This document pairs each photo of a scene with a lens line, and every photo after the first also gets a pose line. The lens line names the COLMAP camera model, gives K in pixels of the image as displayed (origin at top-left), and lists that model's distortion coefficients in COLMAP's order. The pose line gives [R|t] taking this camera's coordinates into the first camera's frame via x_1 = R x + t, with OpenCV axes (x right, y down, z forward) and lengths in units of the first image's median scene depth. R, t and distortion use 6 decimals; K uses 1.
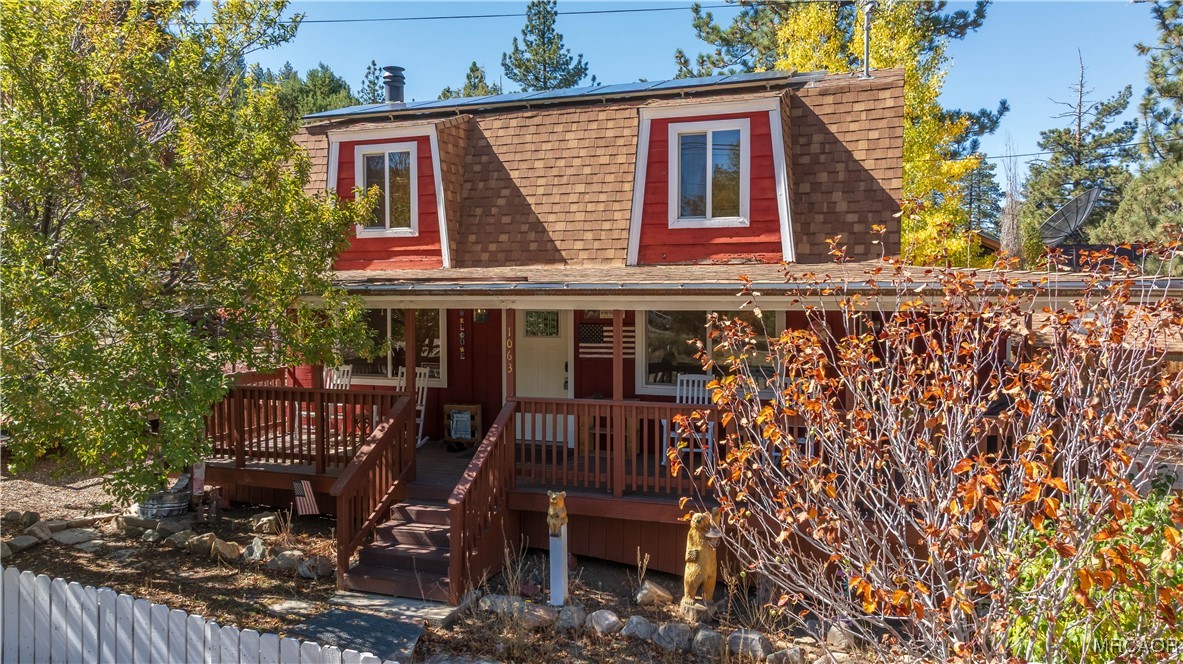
lens RADIAL K [[849.0, 0, 591.5], [0, 849.0, 332.0], [0, 0, 1]] dist [0.007377, 0.000194]
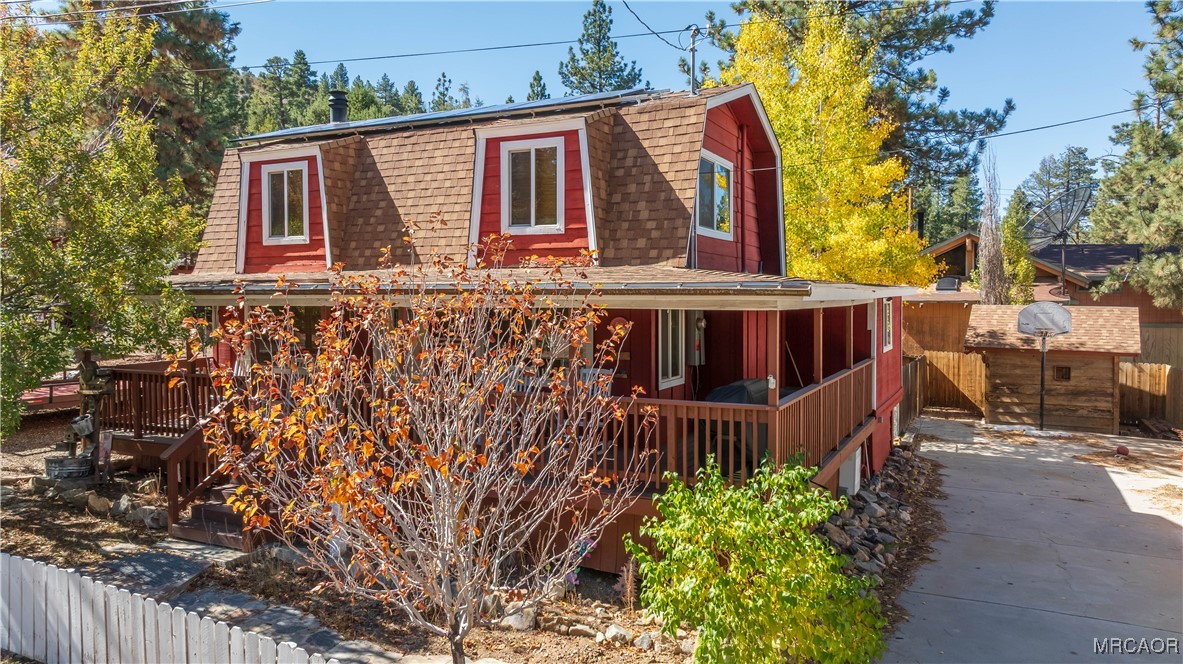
lens RADIAL K [[849.0, 0, 591.5], [0, 849.0, 332.0], [0, 0, 1]] dist [0.007377, 0.000194]
pose [[0.992689, 0.005834, -0.120562, 0.317050], [-0.006161, 0.999978, -0.002341, 0.007350], [0.120546, 0.003066, 0.992703, -0.092949]]
